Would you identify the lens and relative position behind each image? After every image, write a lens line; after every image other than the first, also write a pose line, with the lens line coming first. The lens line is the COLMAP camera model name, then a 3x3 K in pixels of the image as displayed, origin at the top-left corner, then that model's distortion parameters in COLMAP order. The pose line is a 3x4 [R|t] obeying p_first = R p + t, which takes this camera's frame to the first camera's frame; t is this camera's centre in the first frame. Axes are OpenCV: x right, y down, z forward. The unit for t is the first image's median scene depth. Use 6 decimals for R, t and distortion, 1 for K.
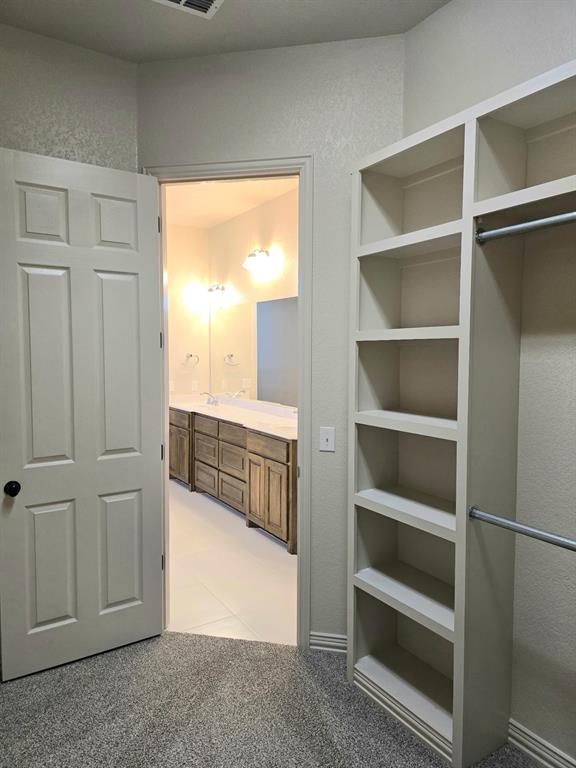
lens RADIAL K [[515.1, 0, 287.4], [0, 515.1, 387.2], [0, 0, 1]] dist [0.087406, -0.090831]
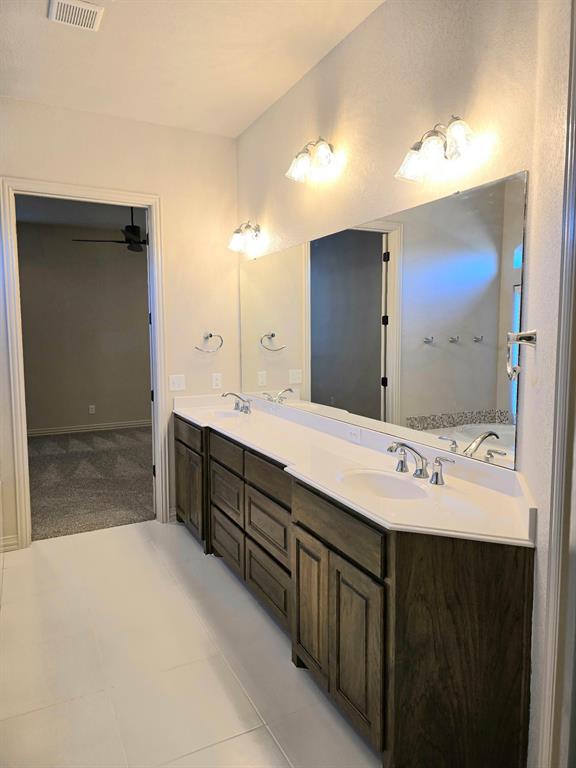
lens RADIAL K [[515.1, 0, 287.4], [0, 515.1, 387.2], [0, 0, 1]] dist [0.087406, -0.090831]
pose [[0.994724, -0.000223, -0.102590, -0.025833], [0.003644, 0.999444, 0.033156, -0.020068], [0.102525, -0.033354, 0.994171, 0.418251]]
